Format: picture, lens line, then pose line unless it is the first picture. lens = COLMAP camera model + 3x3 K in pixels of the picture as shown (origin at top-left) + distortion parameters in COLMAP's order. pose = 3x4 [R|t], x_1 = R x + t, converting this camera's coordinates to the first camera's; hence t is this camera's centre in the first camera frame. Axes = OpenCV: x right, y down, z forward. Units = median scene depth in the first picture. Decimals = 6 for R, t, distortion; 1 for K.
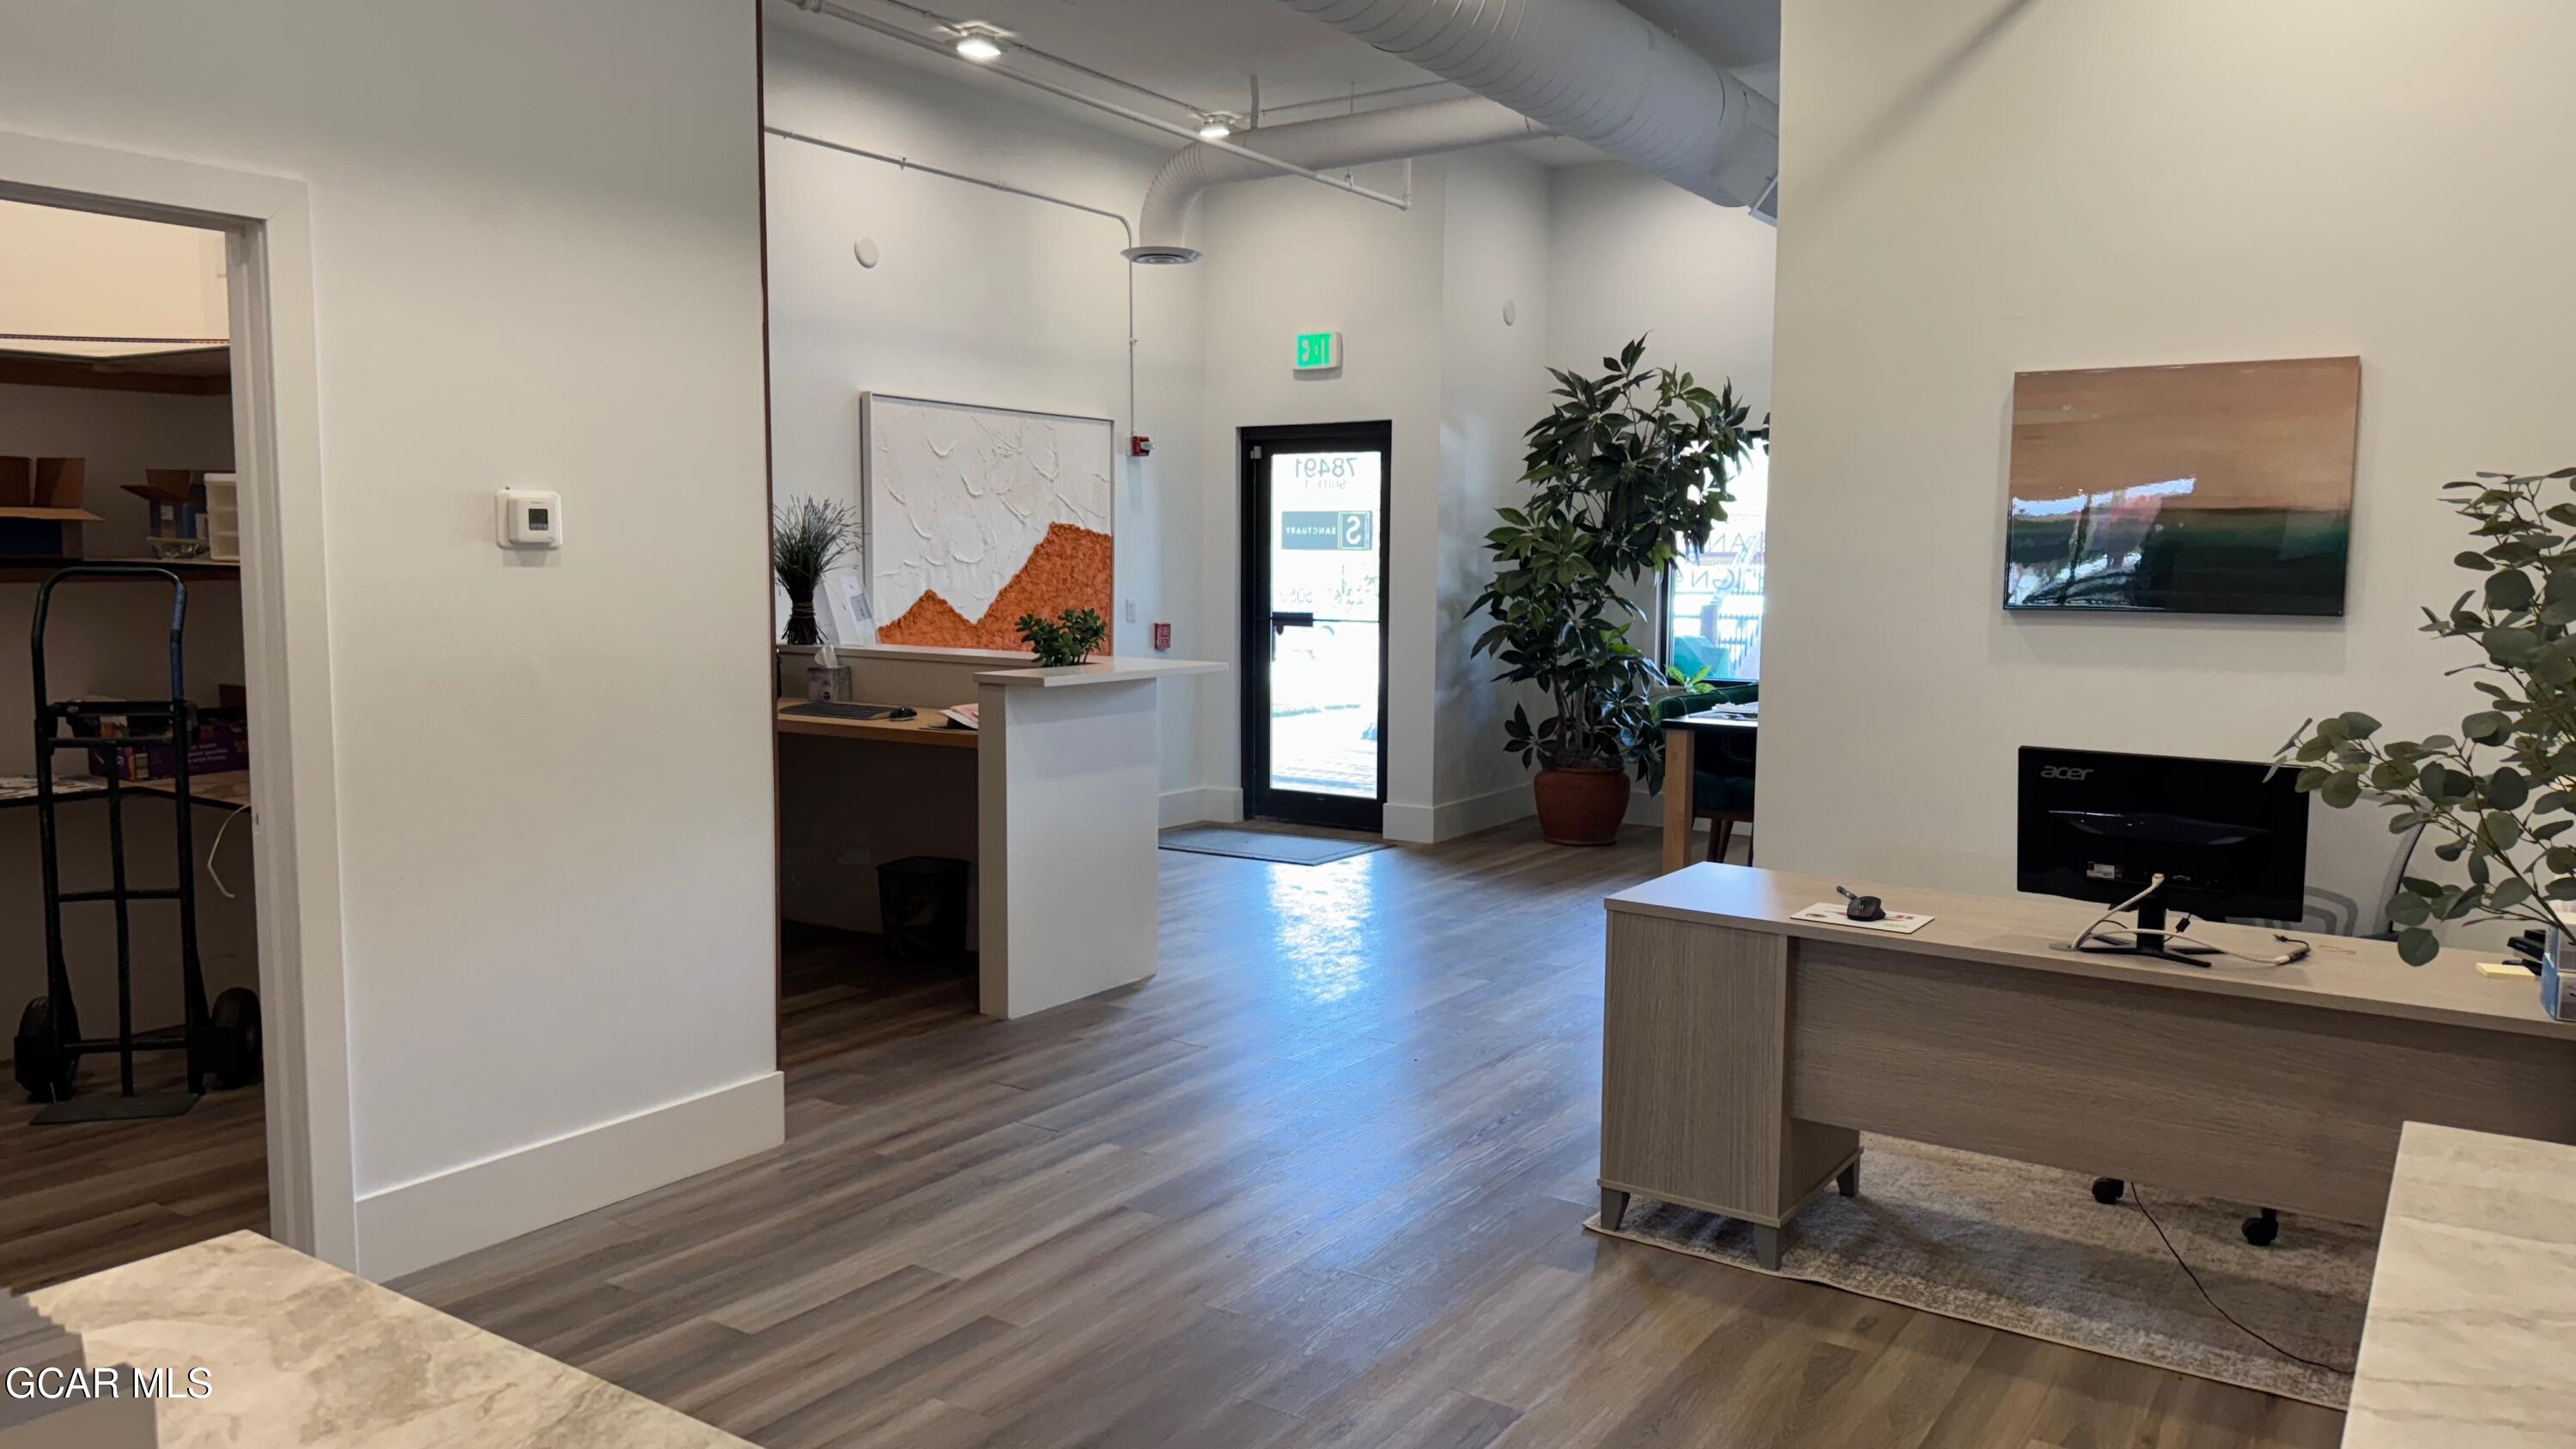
lens RADIAL K [[1796.2, 0, 1286.2], [0, 1796.2, 710.5], [0, 0, 1]] dist [0.037159, -0.047309]
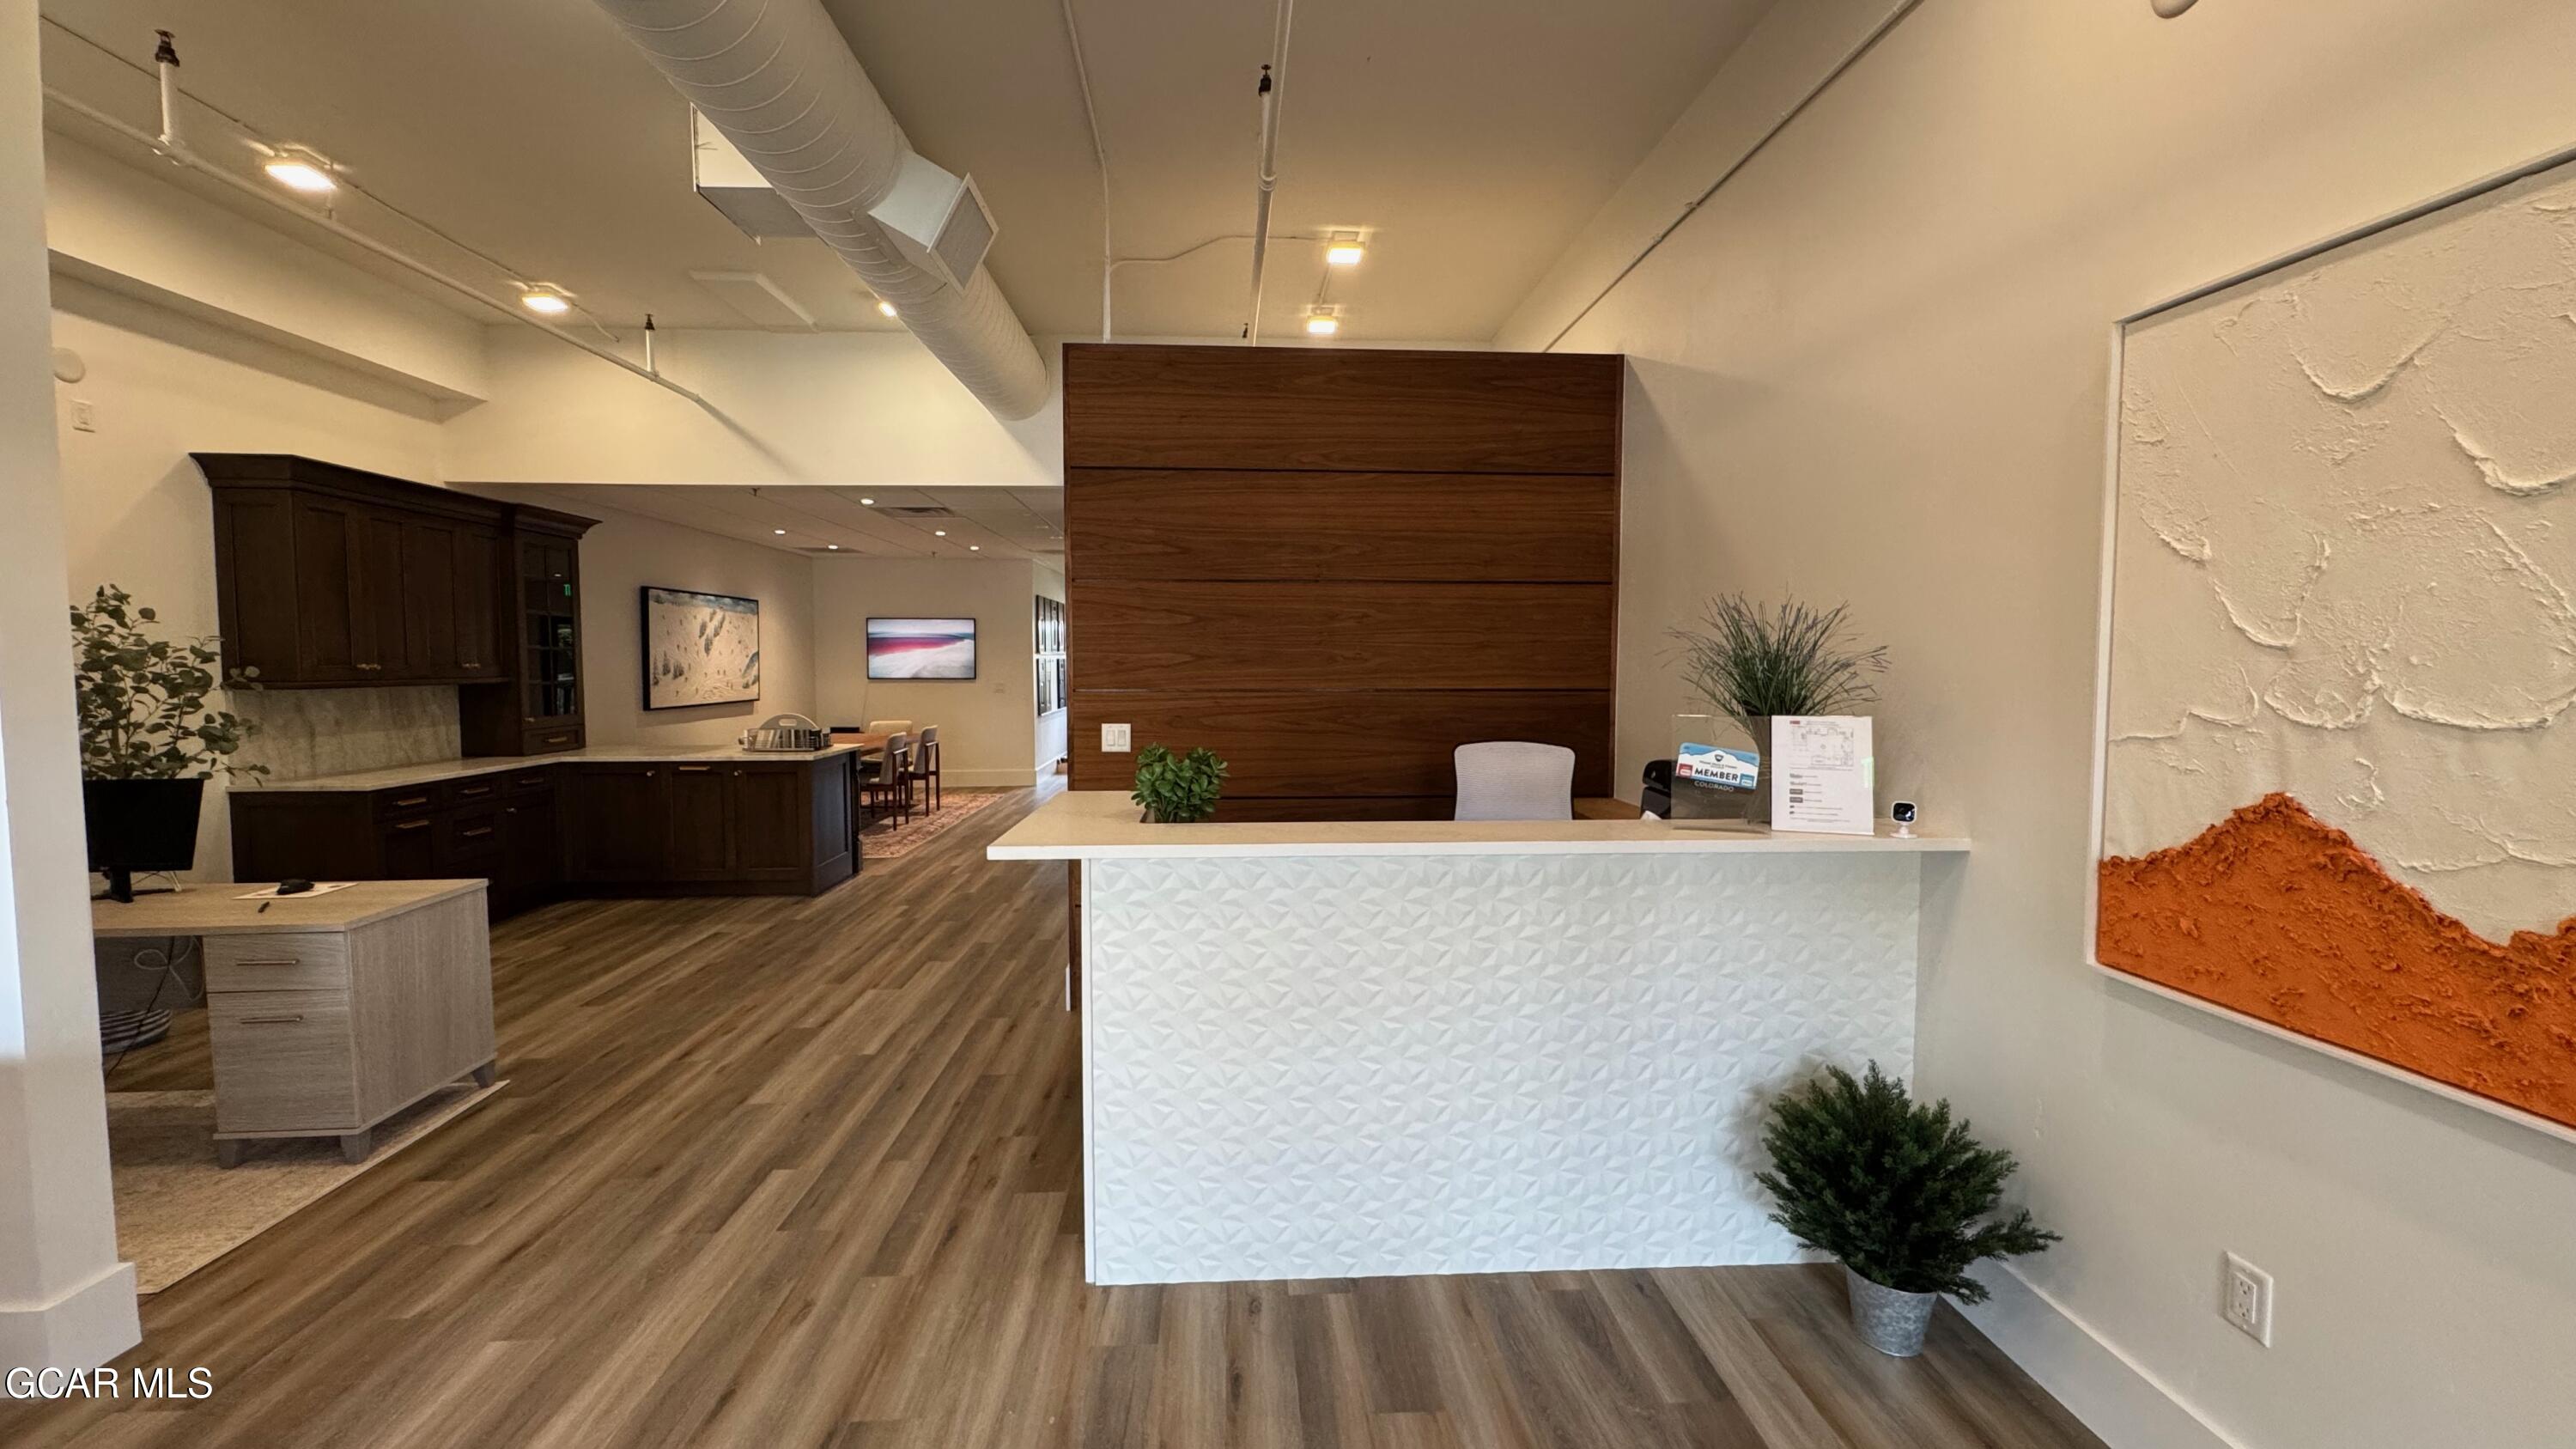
lens RADIAL K [[1025.6, 0, 1288.4], [0, 1025.6, 720.9], [0, 0, 1]] dist [-0.000884, 0.000131]
pose [[-0.794120, 0.025947, -0.607206, 0.133842], [-0.061903, 0.990439, 0.123282, -0.159166], [0.604600, 0.135489, -0.784922, 1.756161]]
